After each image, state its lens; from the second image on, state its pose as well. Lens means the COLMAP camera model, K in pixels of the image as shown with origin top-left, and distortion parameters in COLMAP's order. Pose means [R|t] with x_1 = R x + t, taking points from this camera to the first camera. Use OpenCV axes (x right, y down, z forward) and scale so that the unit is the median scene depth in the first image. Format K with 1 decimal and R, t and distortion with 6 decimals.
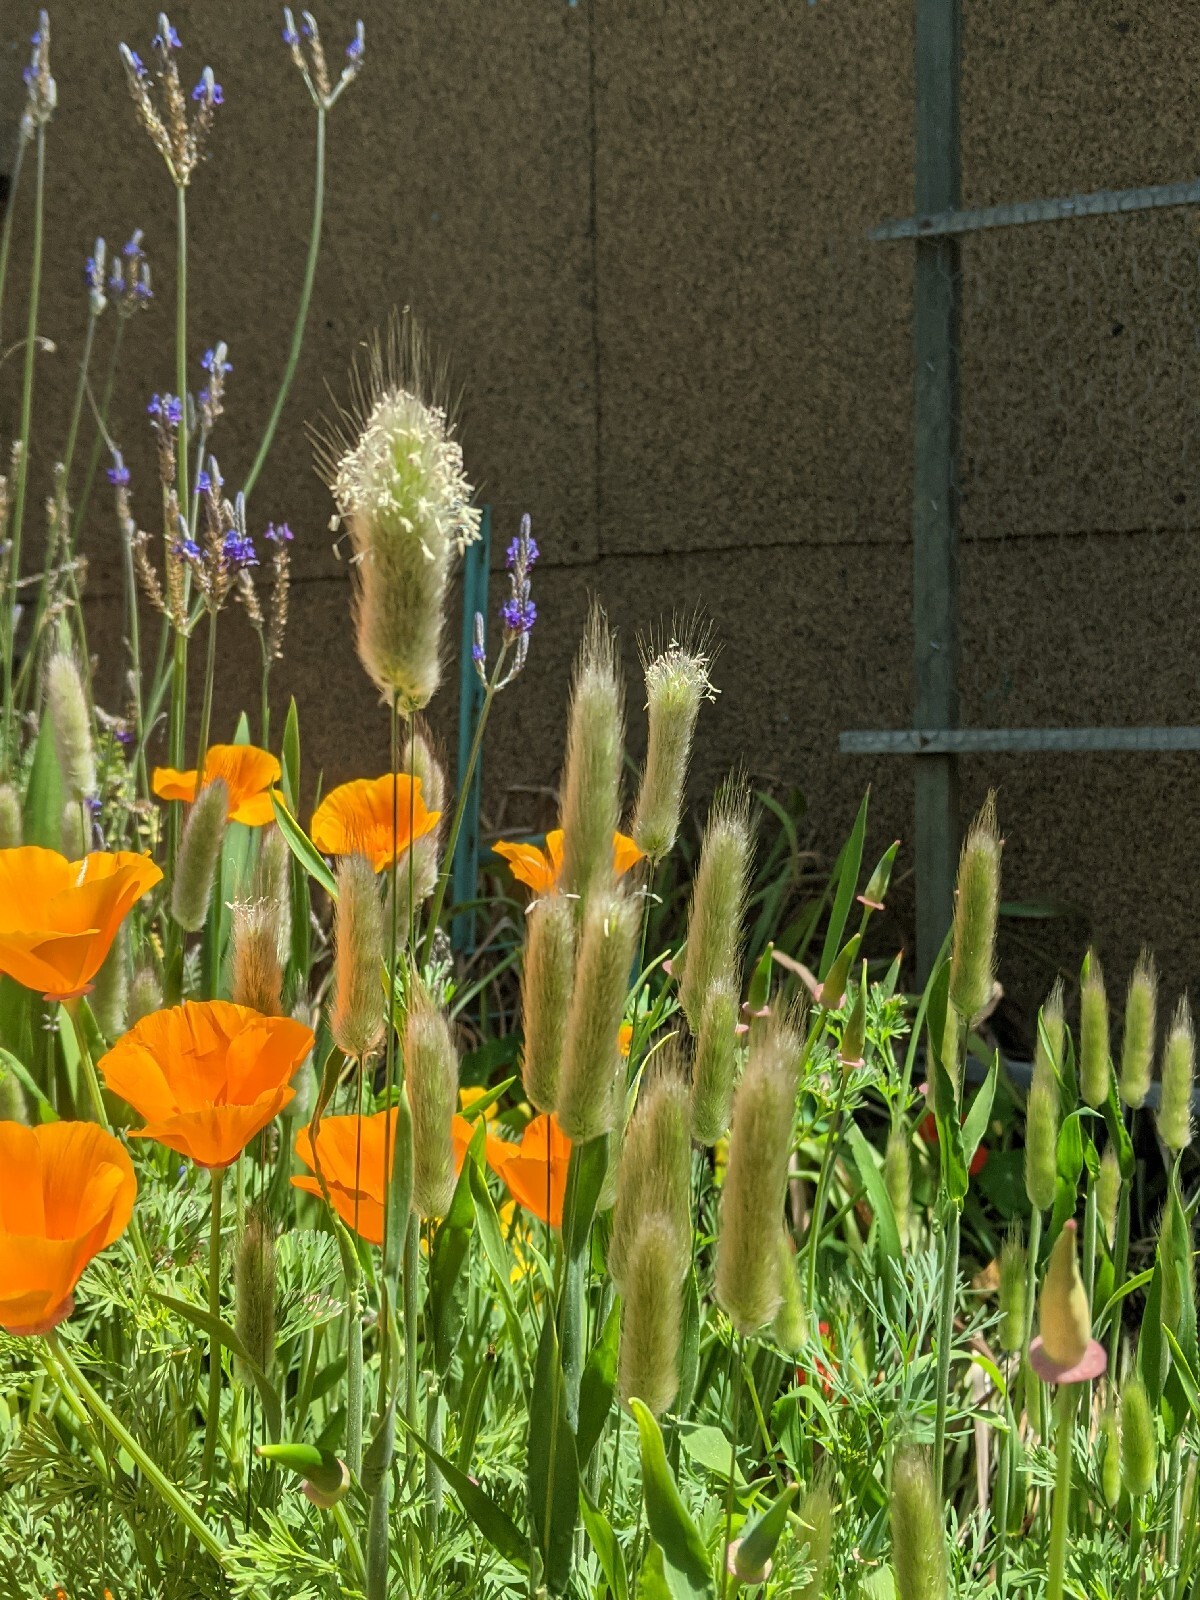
lens RADIAL K [[1603.0, 0, 588.1], [0, 1603.0, 807.8], [0, 0, 1]] dist [0.105433, -0.230552]
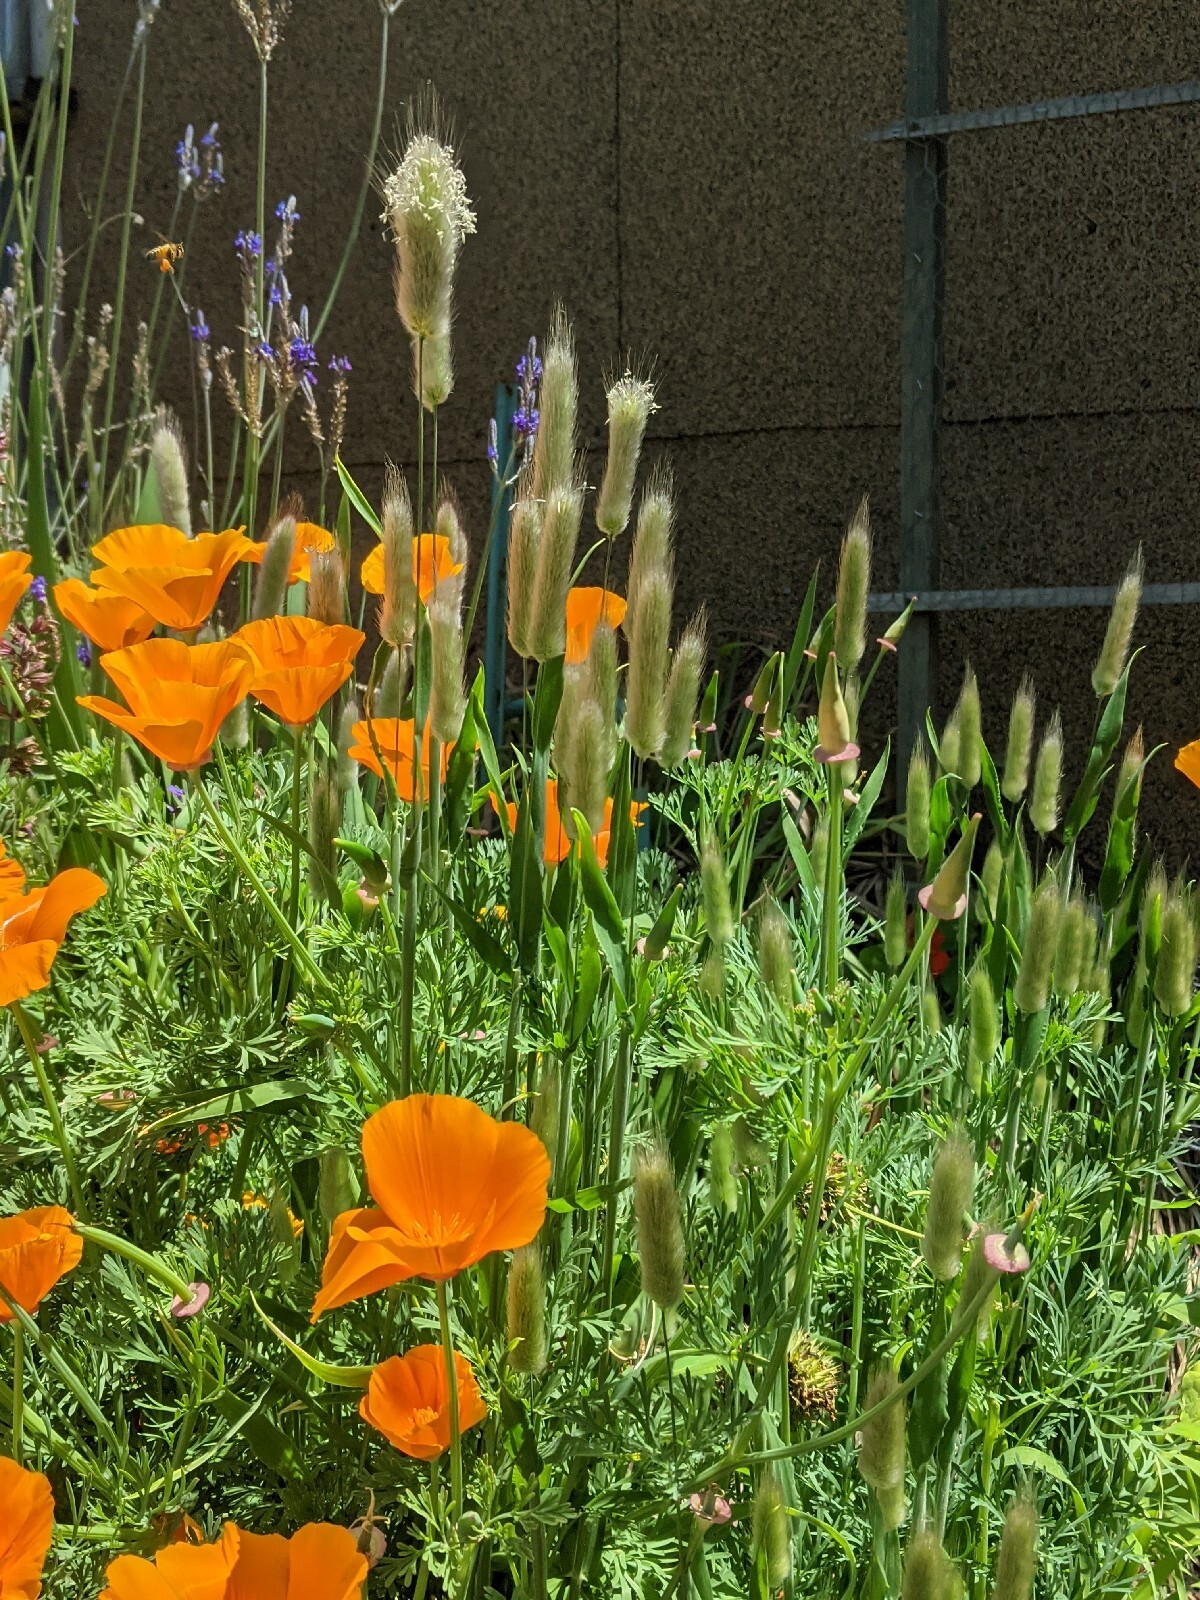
lens RADIAL K [[1616.0, 0, 600.0], [0, 1616.0, 800.0], [0, 0, 1]] dist [0.082206, -0.164118]
pose [[0.999828, 0.011872, -0.014262, 0.013834], [-0.011482, 0.999565, 0.027179, 0.063283], [0.014579, -0.027011, 0.999529, -0.113569]]
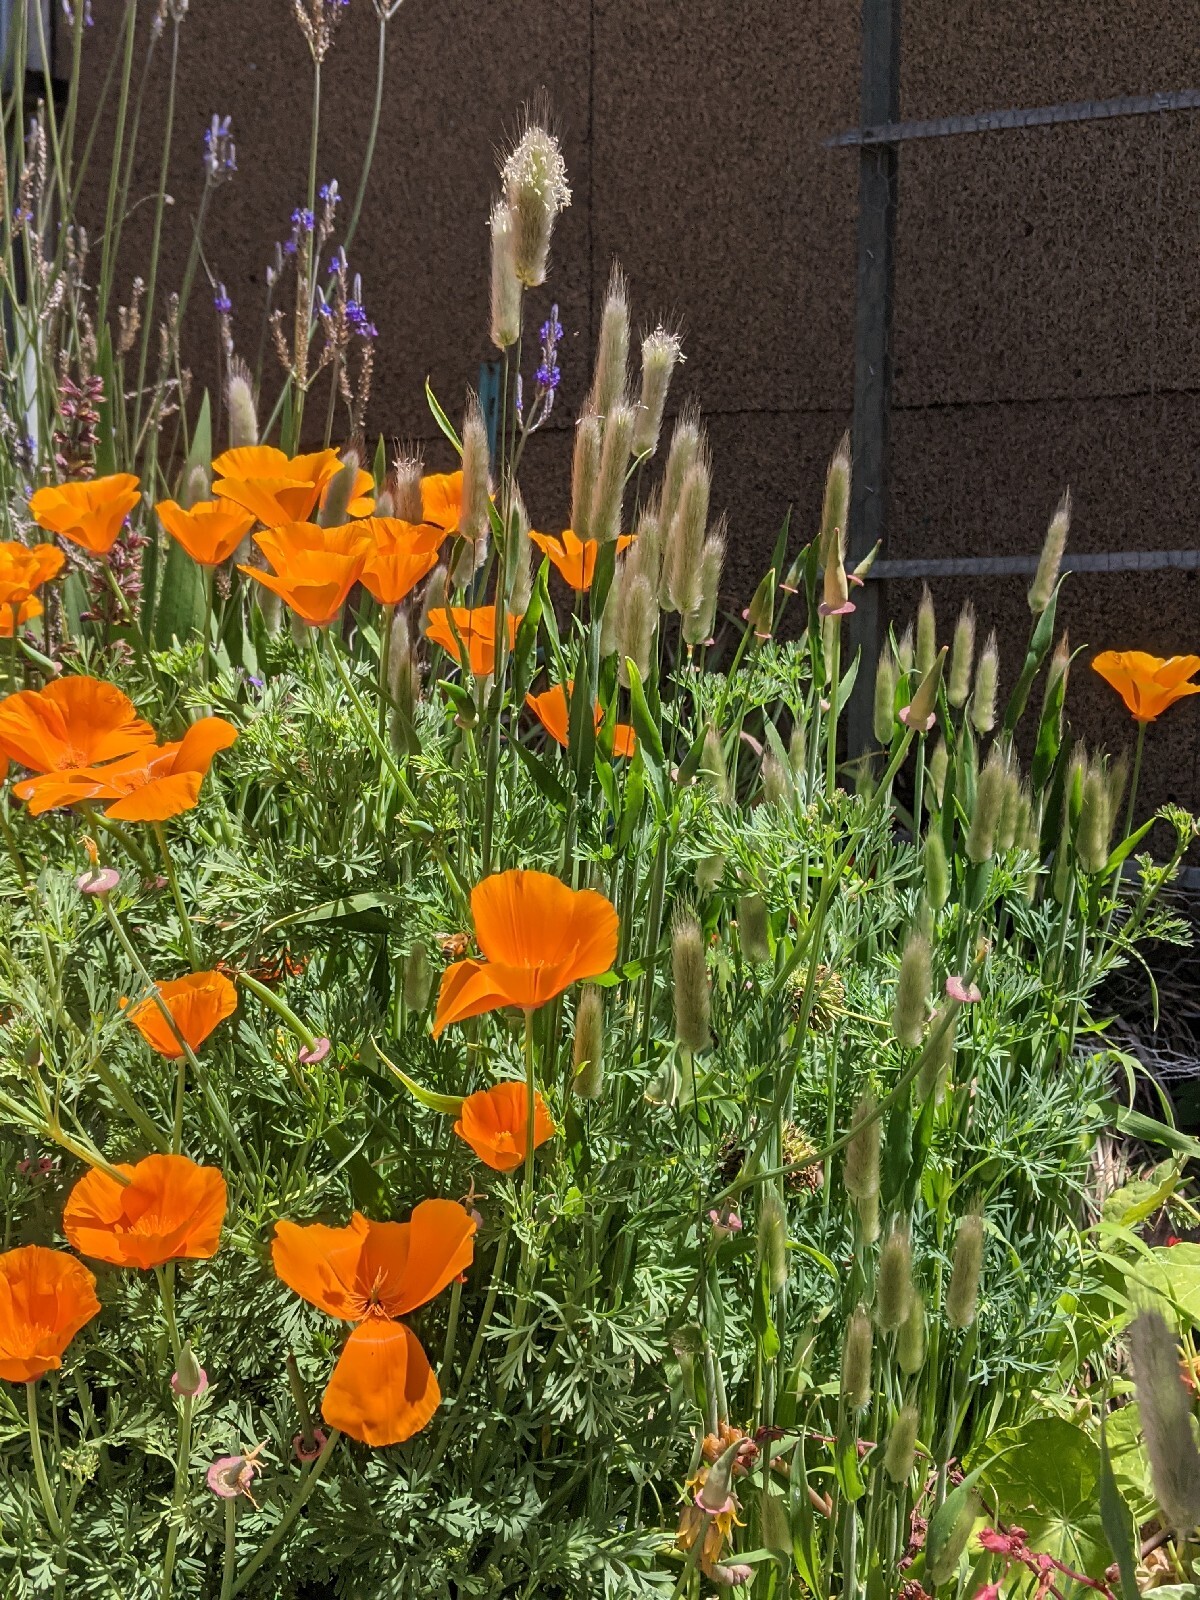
lens RADIAL K [[1614.7, 0, 589.1], [0, 1614.7, 792.9], [0, 0, 1]] dist [0.100847, -0.224520]
pose [[0.999626, 0.019778, 0.018902, -0.011806], [-0.020162, 0.999590, 0.020327, 0.098632], [-0.018492, -0.020701, 0.999615, -0.198754]]
